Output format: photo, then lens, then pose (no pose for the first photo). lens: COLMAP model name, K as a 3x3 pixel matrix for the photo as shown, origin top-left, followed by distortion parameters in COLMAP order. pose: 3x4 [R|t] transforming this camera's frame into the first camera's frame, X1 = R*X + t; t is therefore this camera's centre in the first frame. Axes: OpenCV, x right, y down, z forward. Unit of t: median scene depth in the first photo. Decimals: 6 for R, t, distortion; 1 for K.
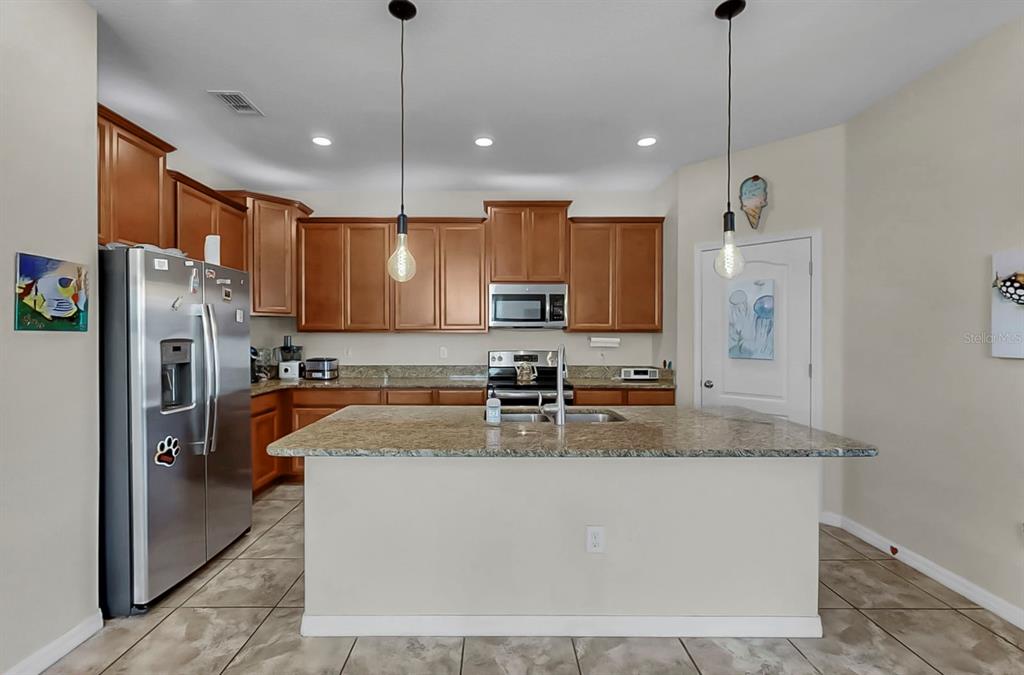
lens RADIAL K [[434.3, 0, 511.7], [0, 434.3, 341.1], [0, 0, 1]] dist [0.002673, 0.000276]
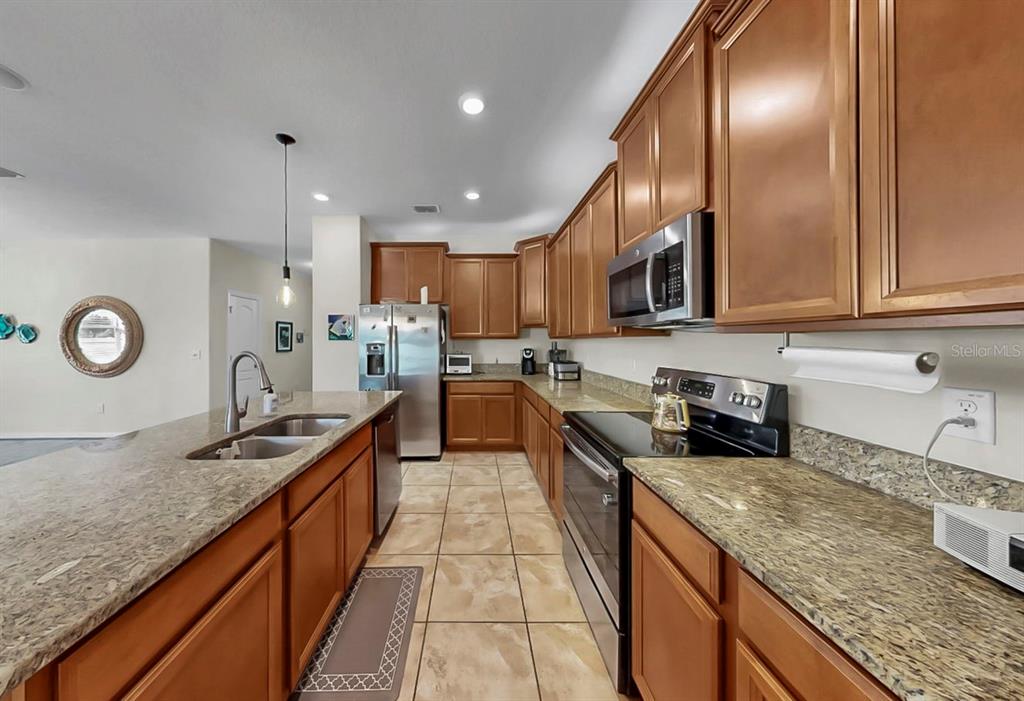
lens RADIAL K [[326.8, 0, 479.7], [0, 326.8, 339.0], [0, 0, 1]] dist [0.001187, 0.000001]
pose [[-0.025009, -0.005322, -0.999673, 0.463498], [-0.009239, 0.999944, -0.005093, -0.012415], [0.999645, 0.009109, -0.025057, 0.863670]]
